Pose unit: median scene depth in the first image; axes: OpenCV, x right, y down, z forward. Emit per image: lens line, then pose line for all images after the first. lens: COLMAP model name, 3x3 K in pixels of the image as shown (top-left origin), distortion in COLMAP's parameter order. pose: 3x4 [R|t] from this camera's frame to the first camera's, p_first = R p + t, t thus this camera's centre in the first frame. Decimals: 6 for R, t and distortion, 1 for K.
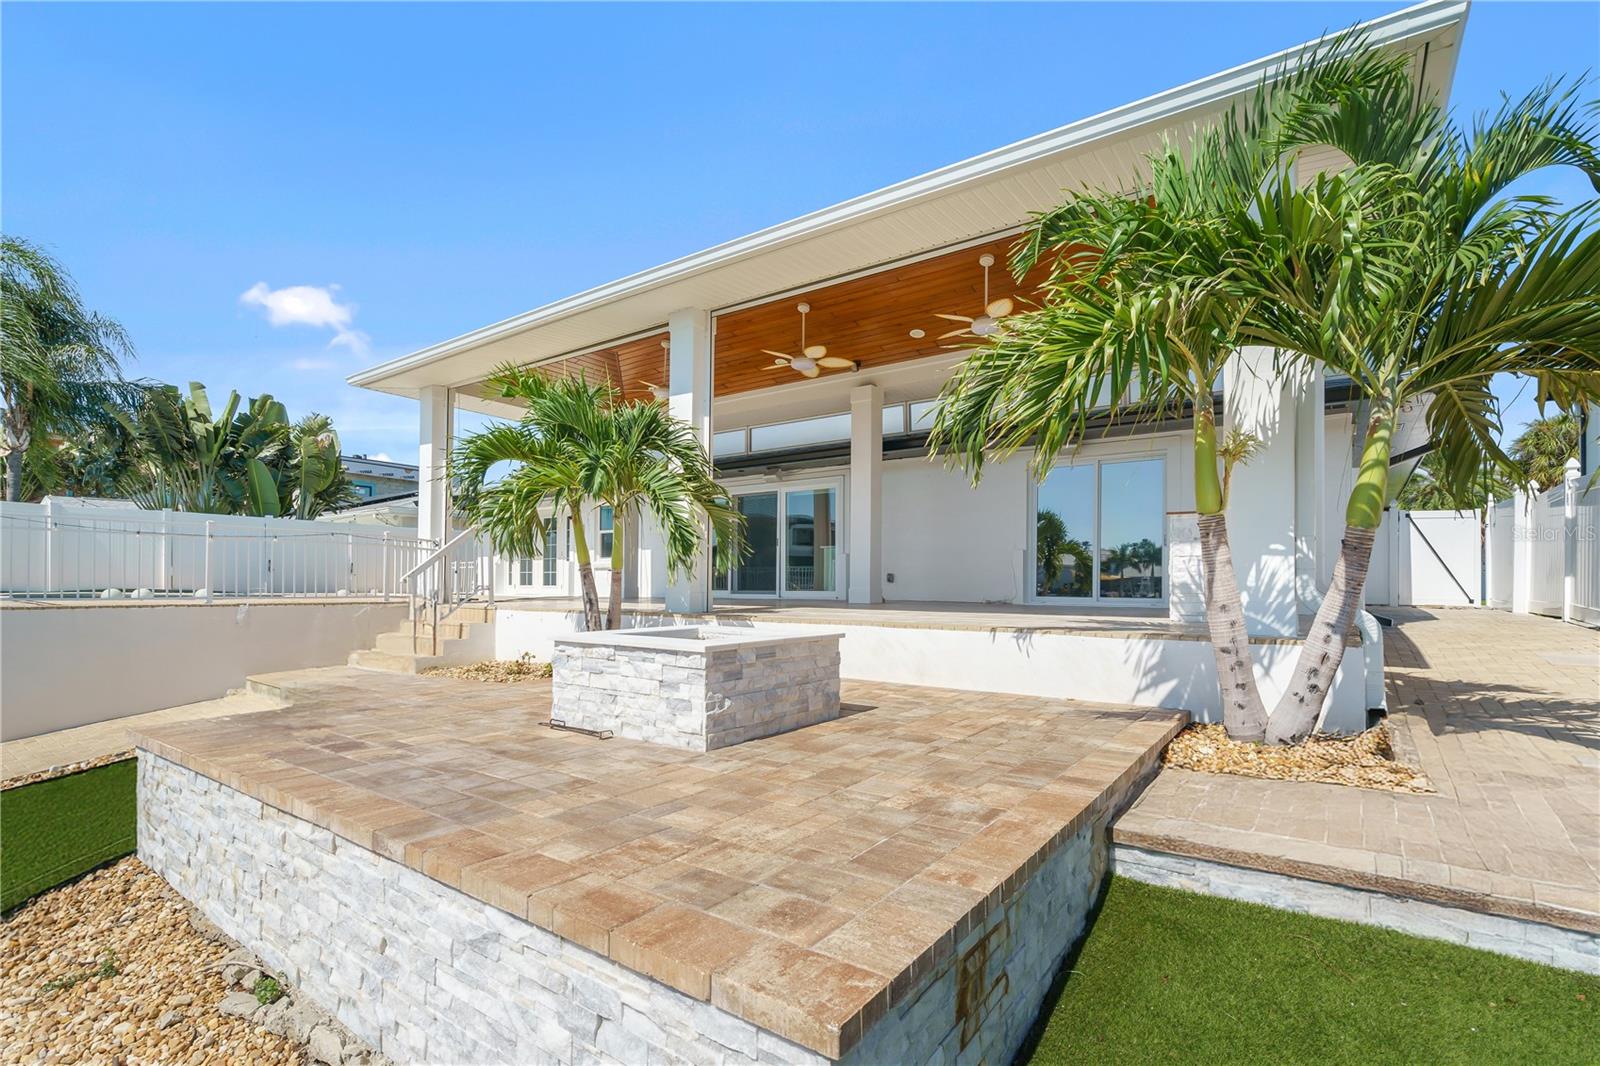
lens RADIAL K [[750.6, 0, 792.3], [0, 750.6, 577.7], [0, 0, 1]] dist [-0.003778, -0.000595]
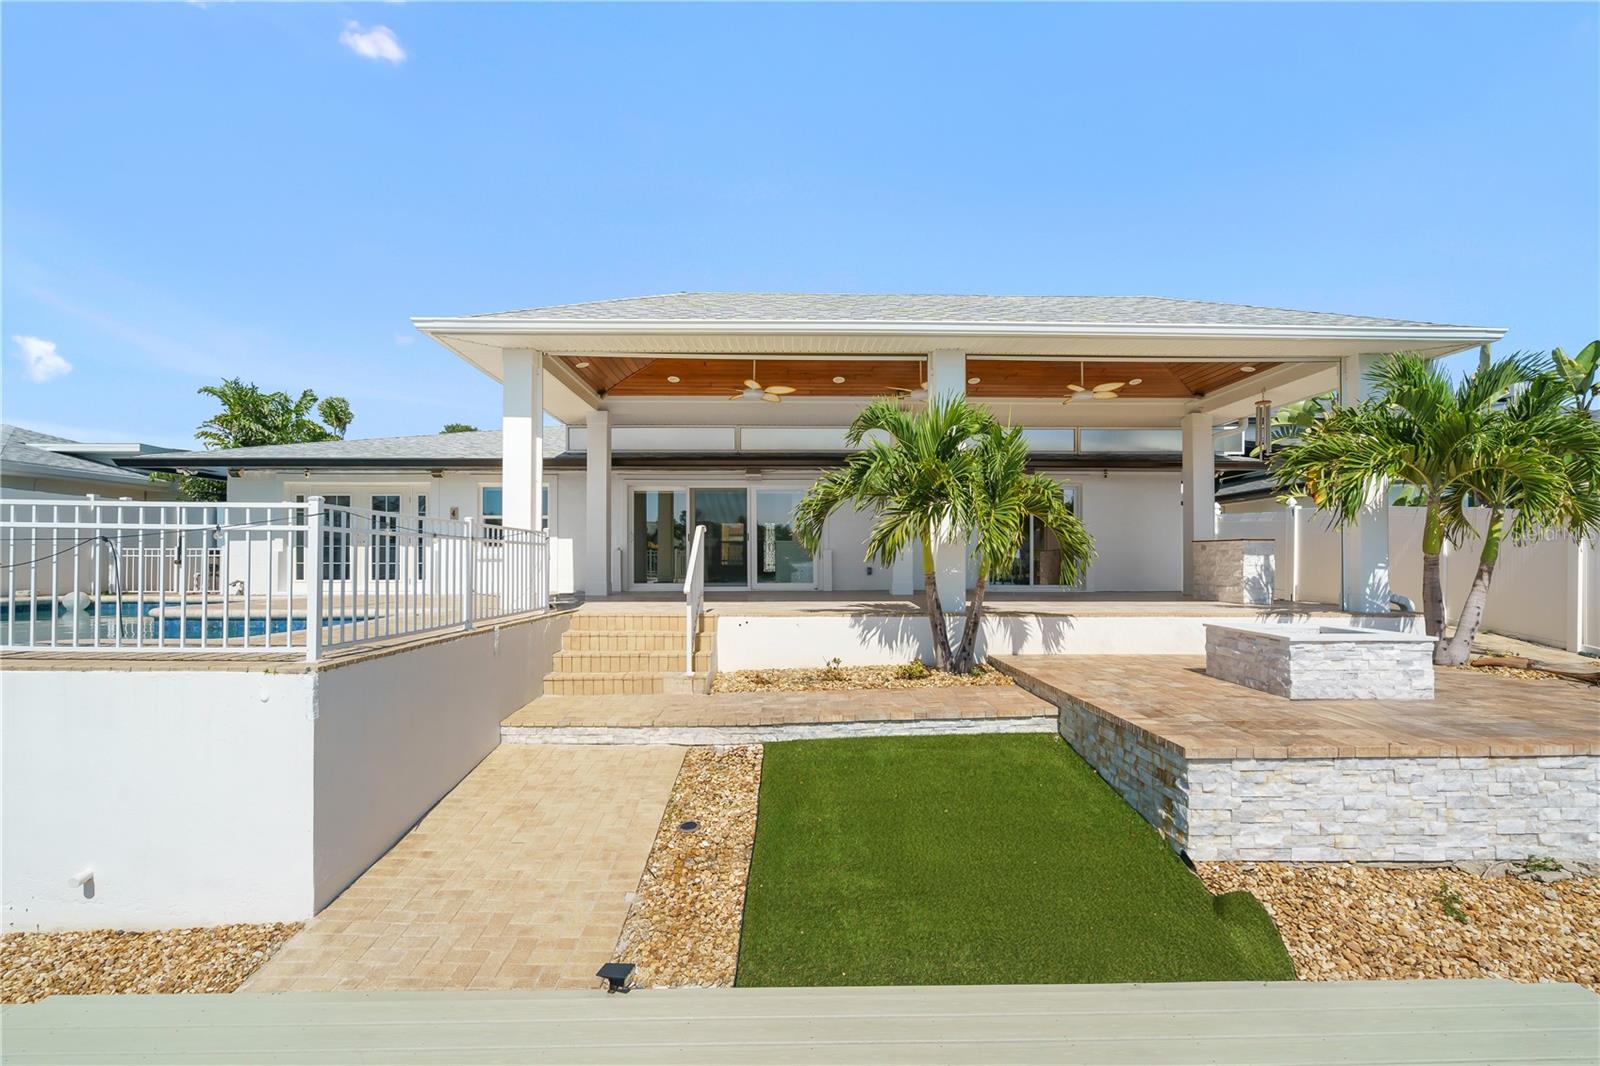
lens RADIAL K [[734.8, 0, 802.4], [0, 734.8, 548.8], [0, 0, 1]] dist [-0.000562, -0.000307]
pose [[0.795777, -0.001353, 0.605588, -0.465723], [0.001252, 0.999999, 0.000589, -0.023097], [-0.605589, 0.000290, 0.795778, 0.110208]]
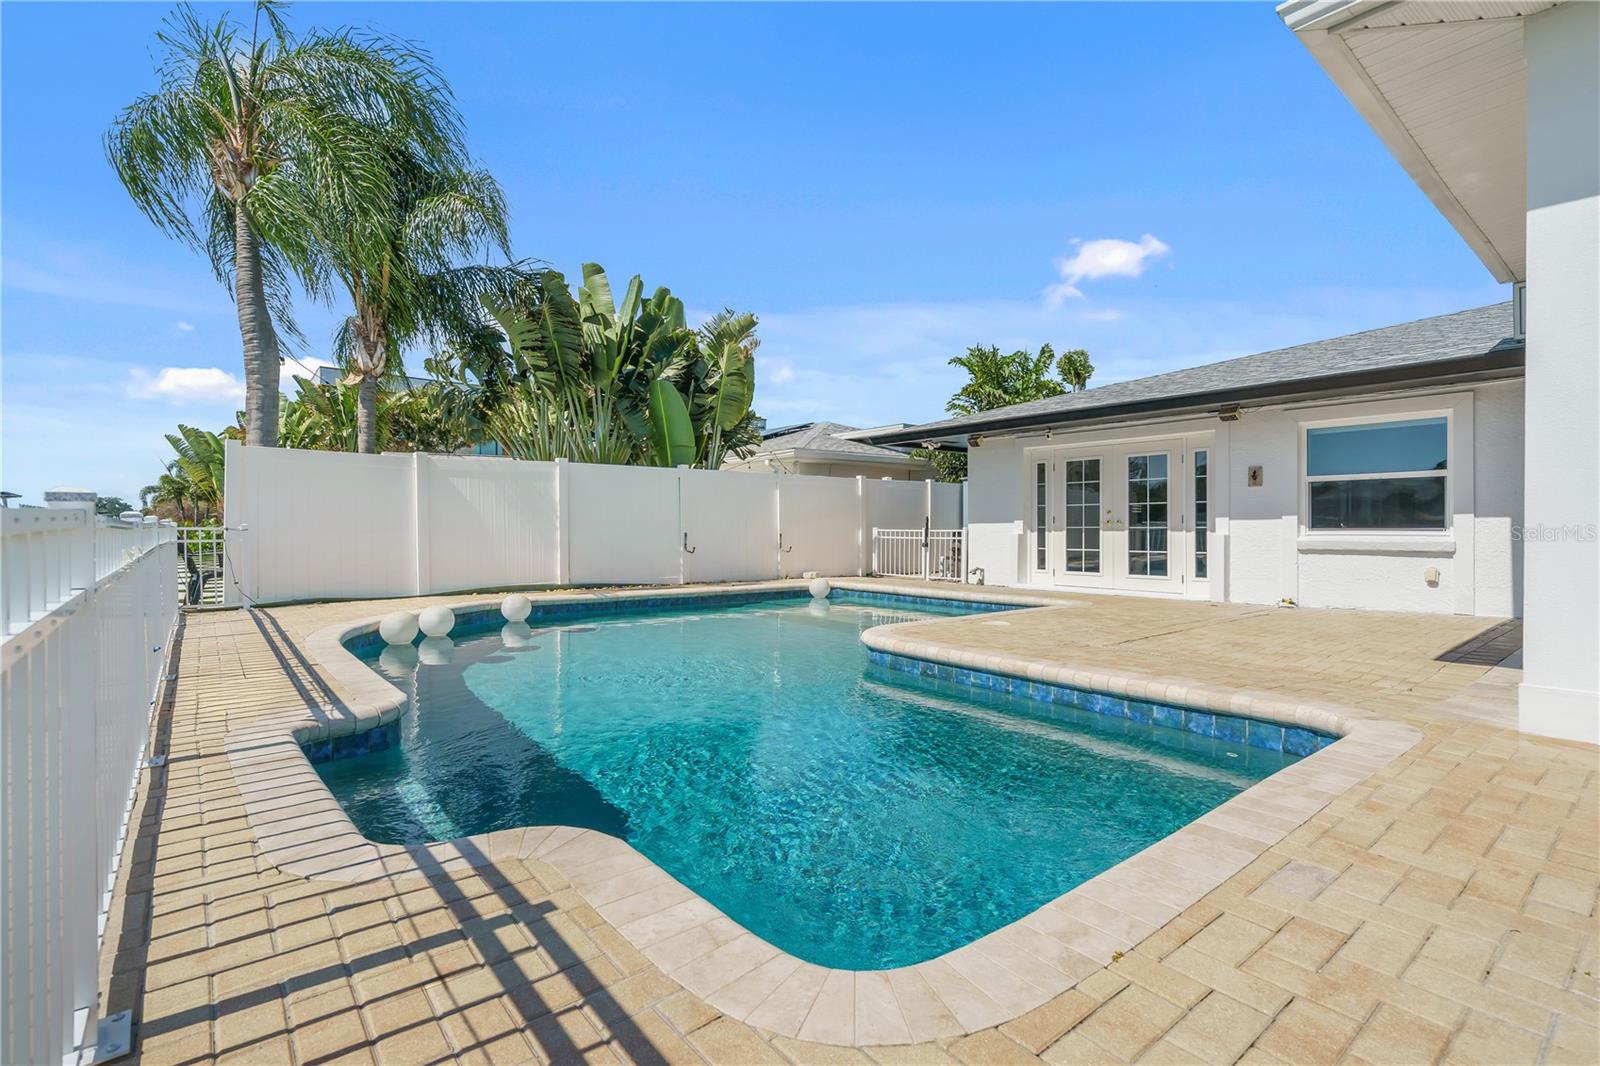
lens RADIAL K [[743.5, 0, 800.0], [0, 743.5, 533.0], [0, 0, 1]] dist [0.000140, -0.000044]
pose [[0.966767, -0.006047, -0.255589, -0.453511], [0.010948, 0.999782, 0.017758, -0.035362], [0.255426, -0.019966, 0.966622, 0.413545]]
